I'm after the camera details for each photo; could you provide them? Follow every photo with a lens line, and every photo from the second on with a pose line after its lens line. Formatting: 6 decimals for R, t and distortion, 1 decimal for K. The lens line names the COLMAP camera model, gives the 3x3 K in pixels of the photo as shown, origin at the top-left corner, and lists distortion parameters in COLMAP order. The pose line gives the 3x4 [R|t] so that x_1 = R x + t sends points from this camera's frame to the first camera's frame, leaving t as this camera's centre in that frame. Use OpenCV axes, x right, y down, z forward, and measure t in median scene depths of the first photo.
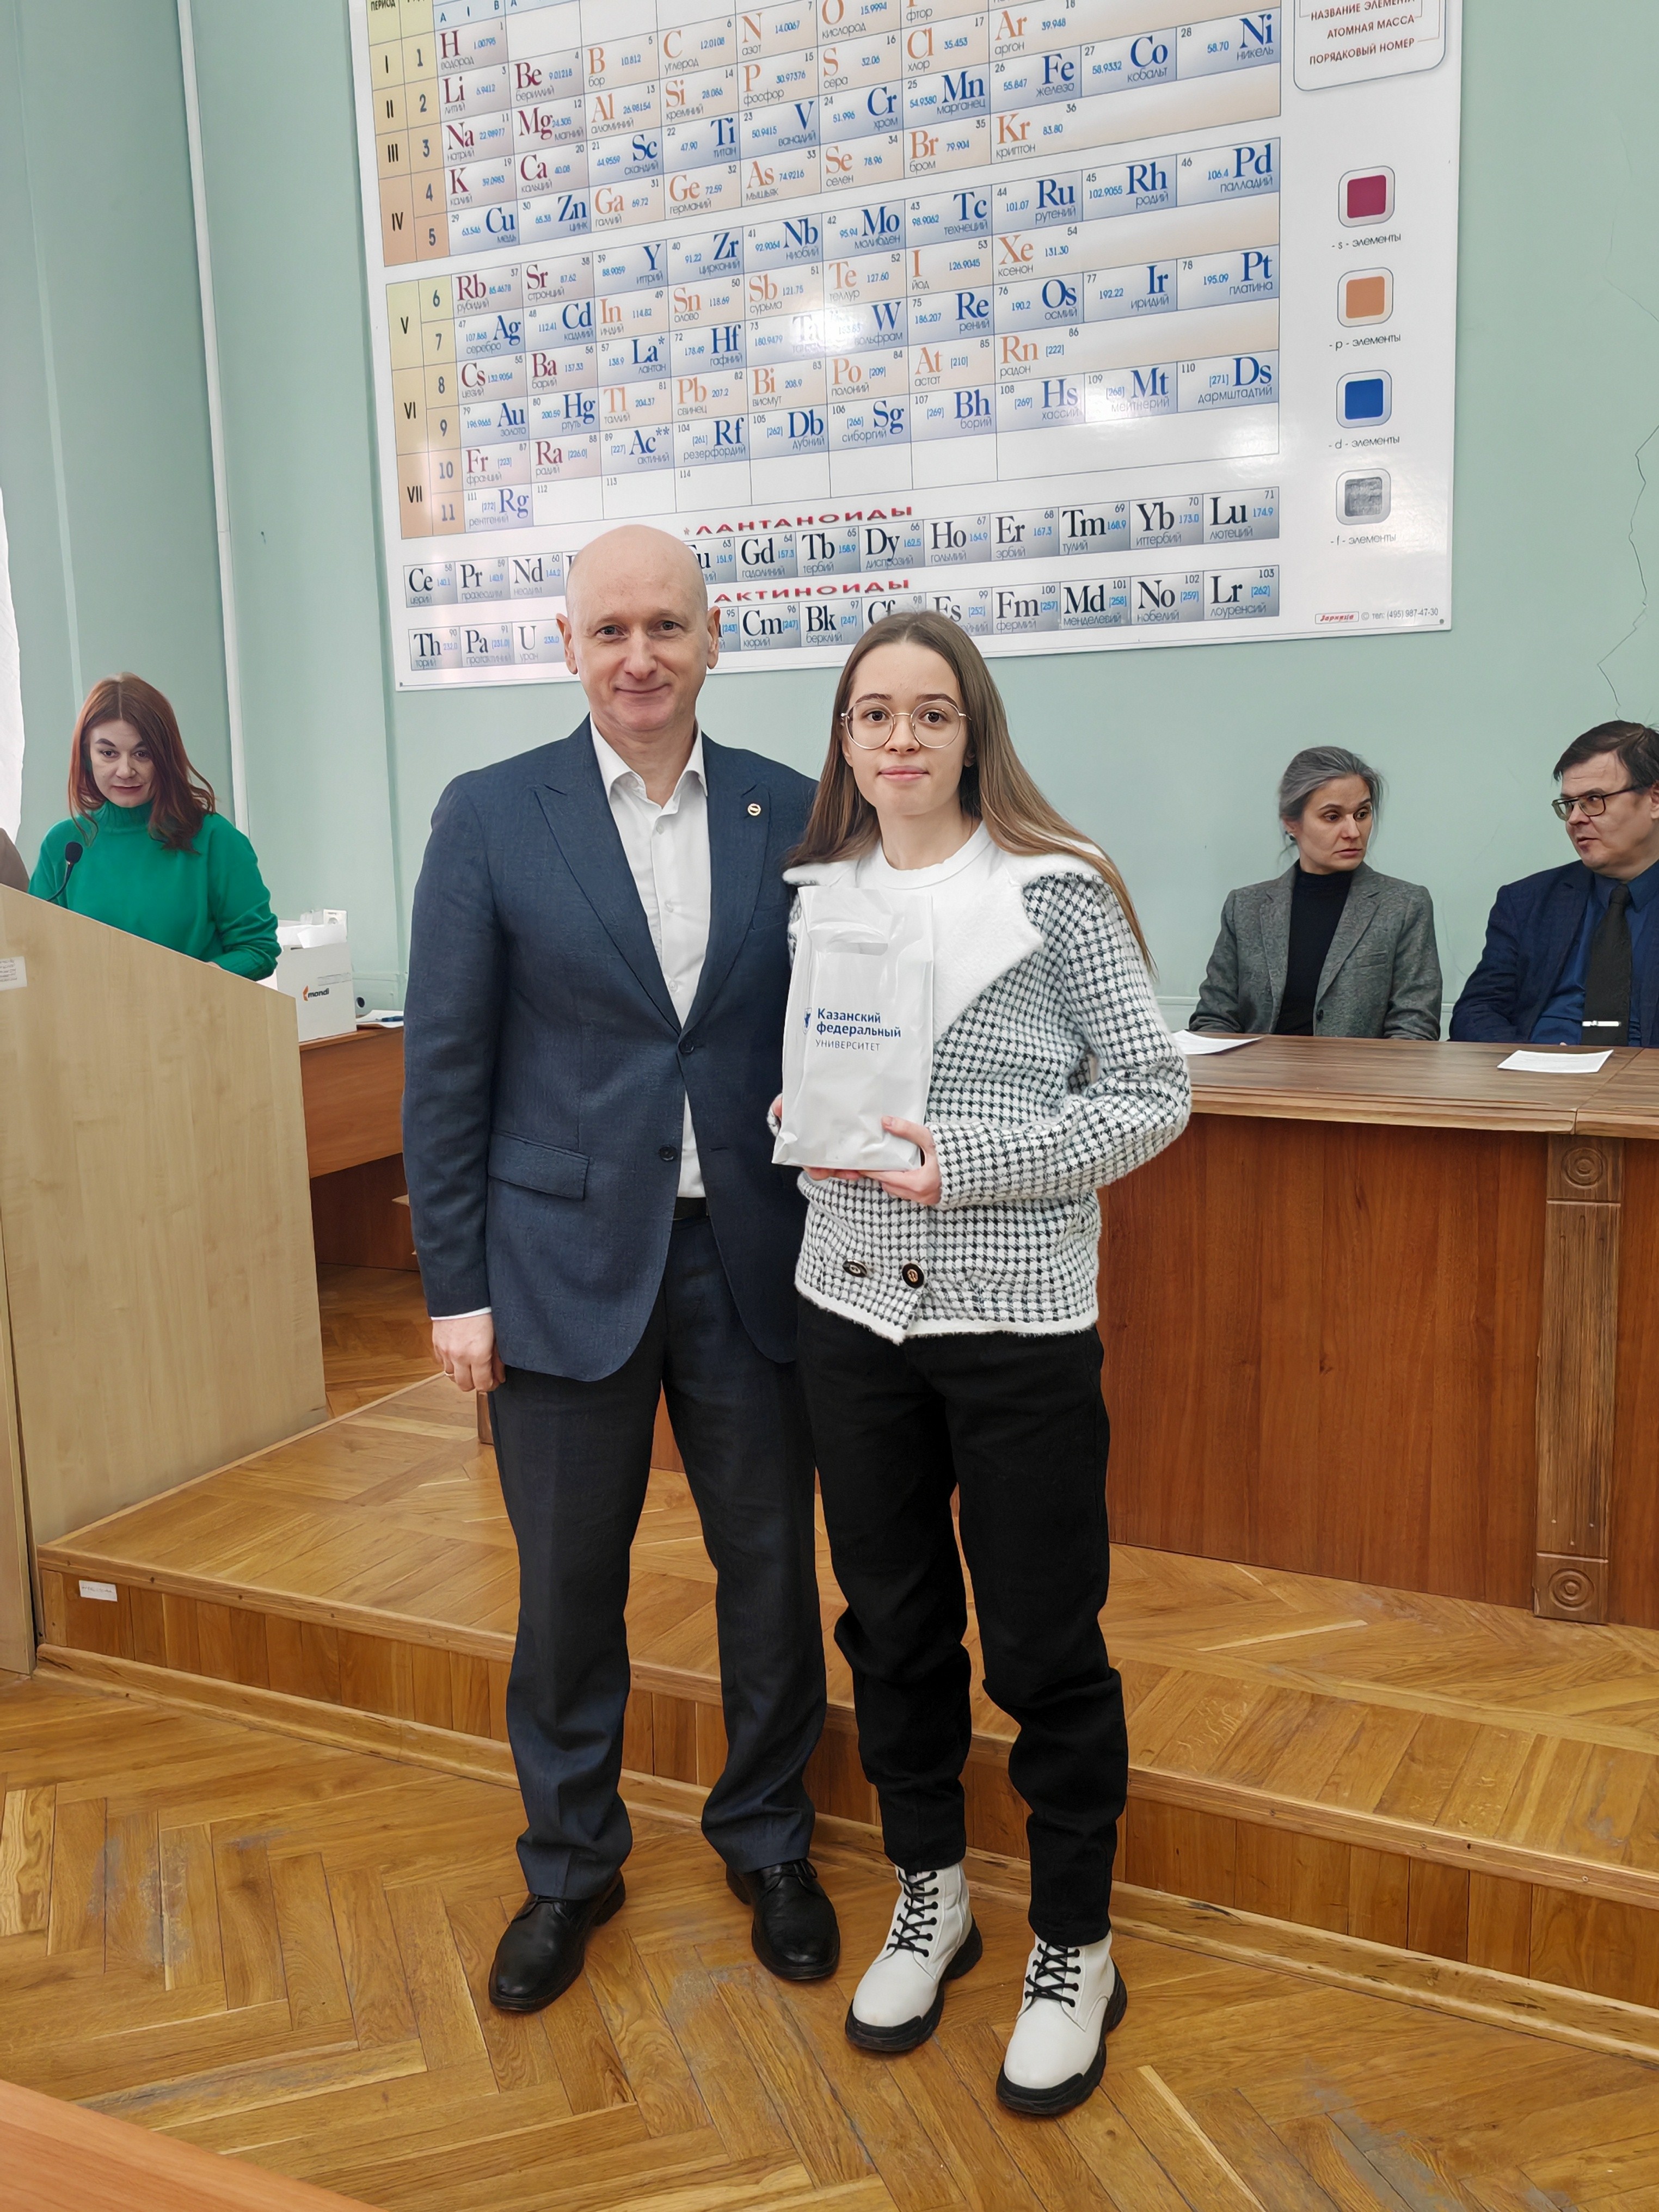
lens RADIAL K [[2129.8, 0, 821.4], [0, 2129.8, 1102.1], [0, 0, 1]] dist [0.023592, 0.000000]
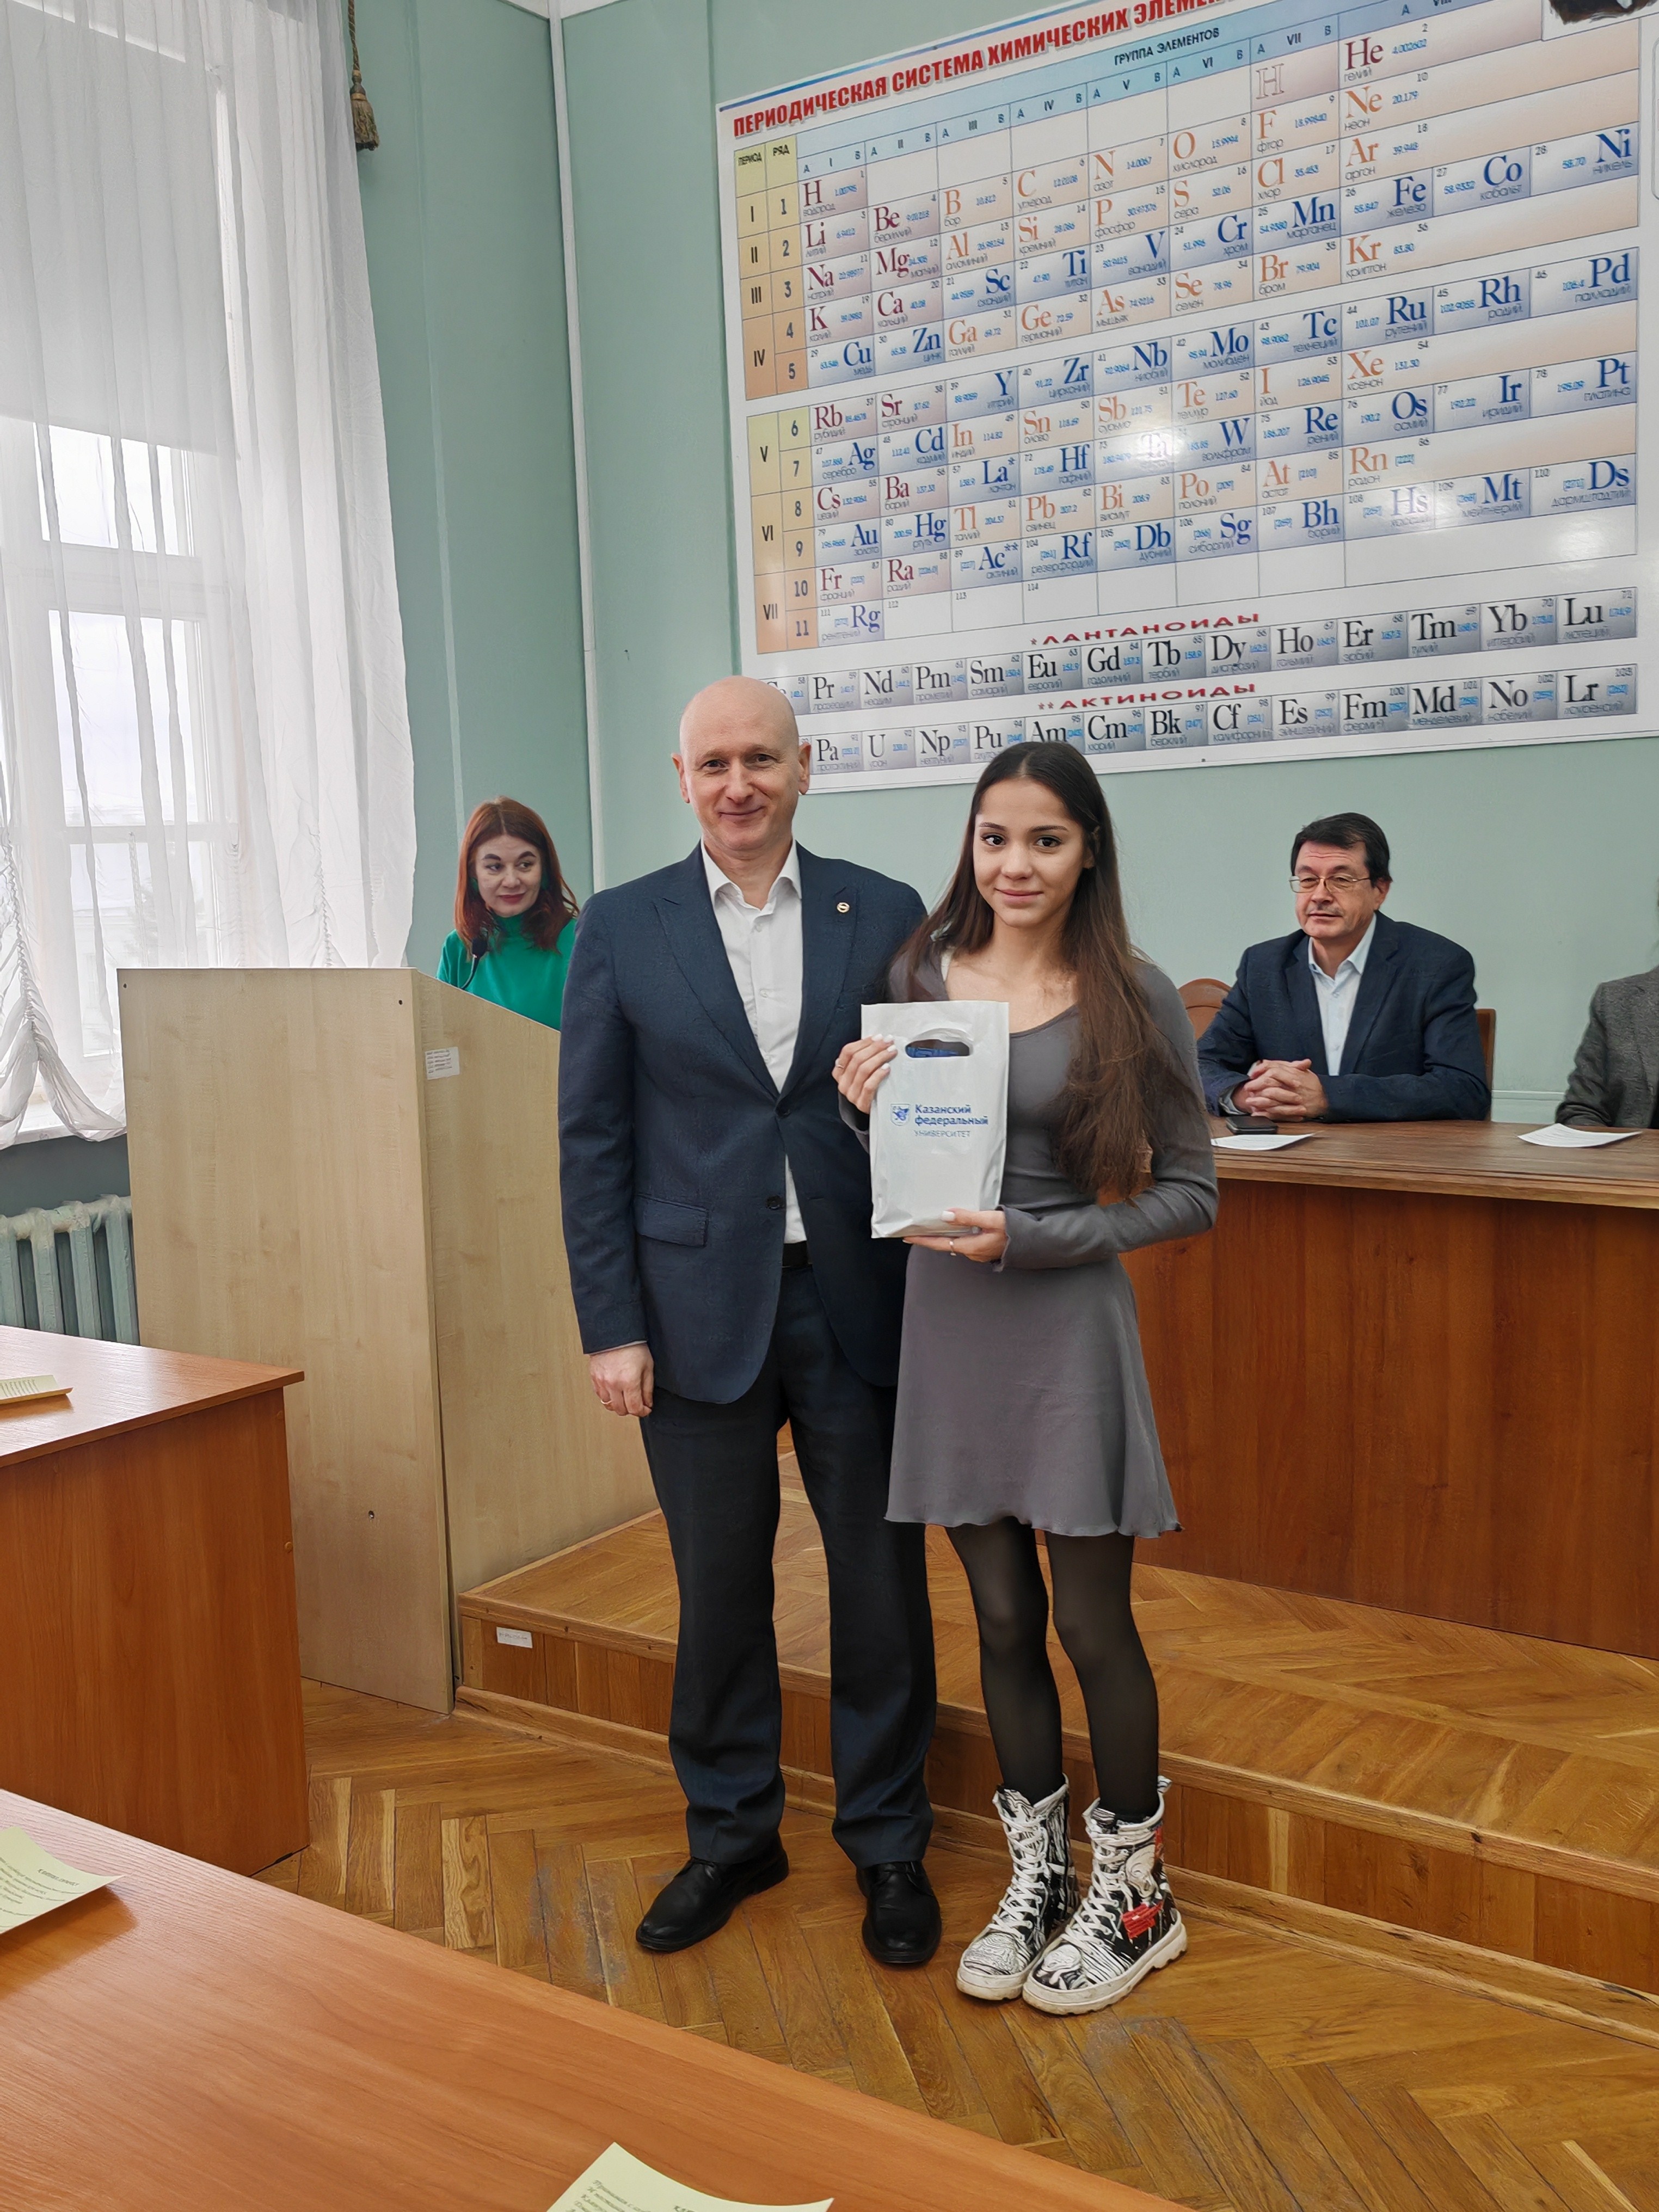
lens RADIAL K [[2129.8, 0, 822.6], [0, 2129.8, 1106.5], [0, 0, 1]] dist [0.023592, 0.000000]
pose [[0.992050, 0.007369, -0.125630, -0.035648], [-0.012713, 0.999046, -0.041786, 0.003664], [0.125202, 0.043051, 0.991197, -0.035158]]
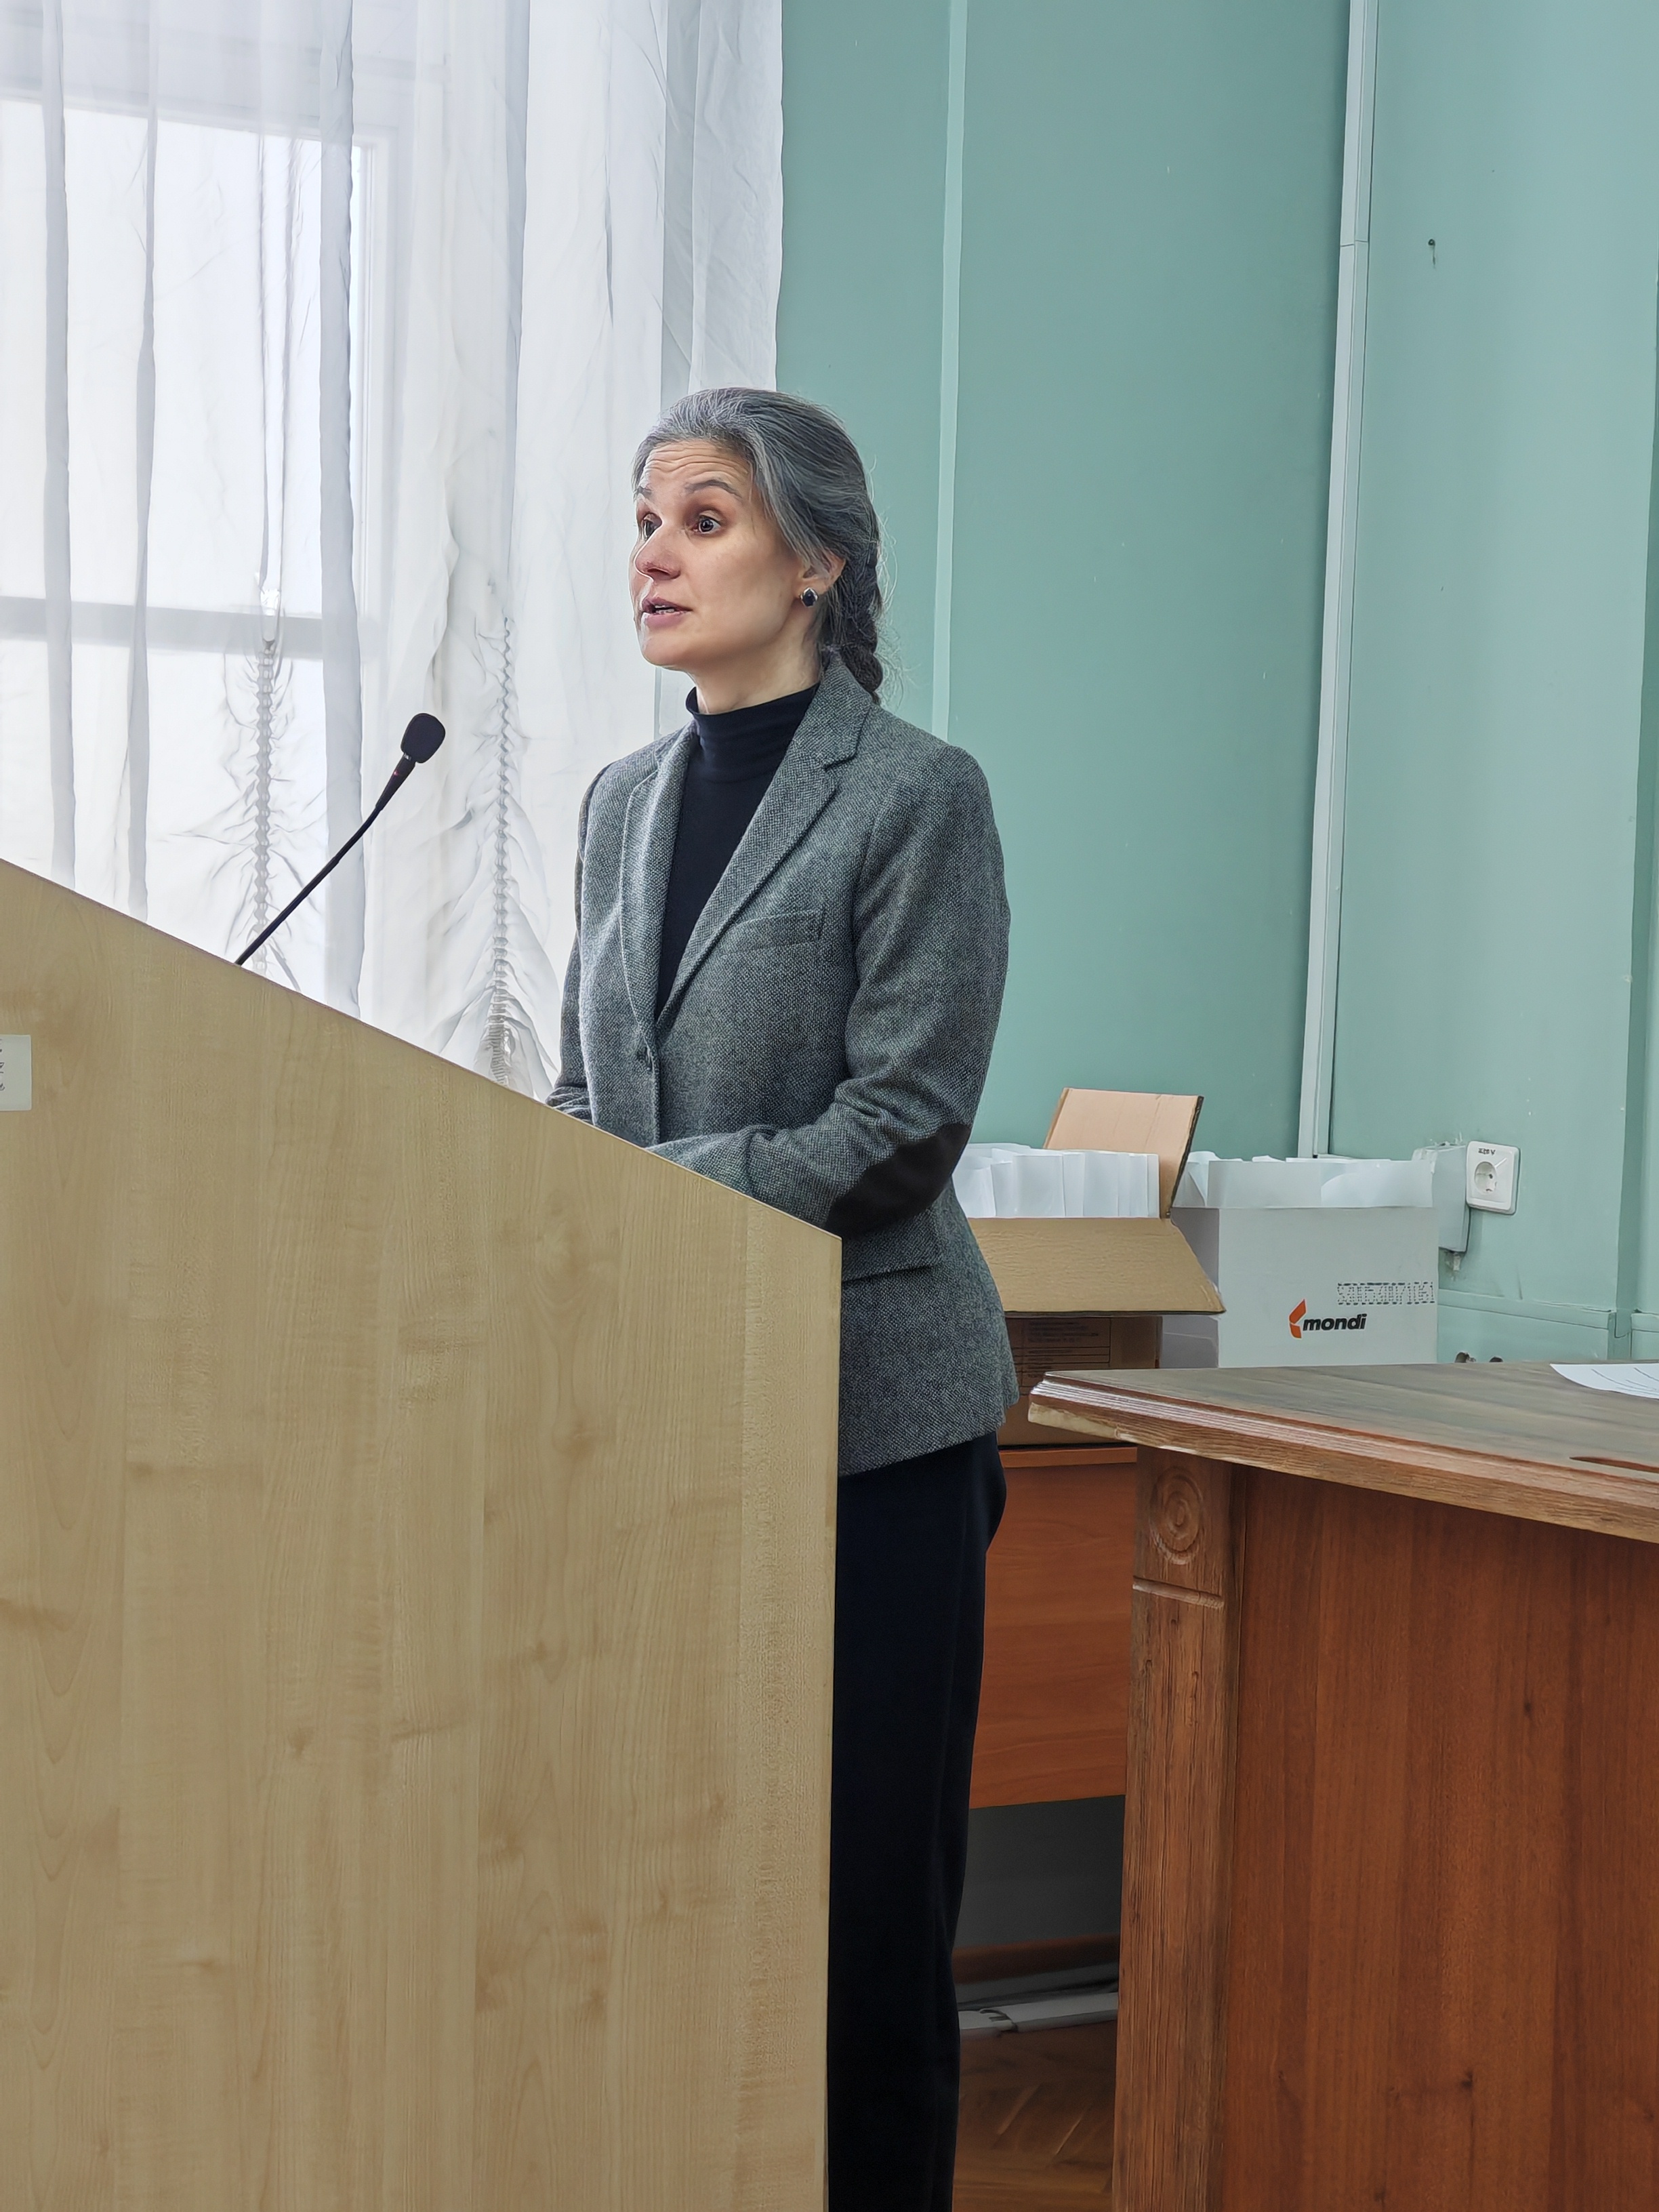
lens RADIAL K [[4695.5, 0, 867.8], [0, 4695.5, 1132.9], [0, 0, 1]] dist [0.281403, 0.000000]
pose [[0.859130, 0.066165, -0.507462, 0.149876], [-0.131583, 0.986829, -0.094102, 0.009184], [0.494551, 0.147619, 0.856521, 0.209980]]
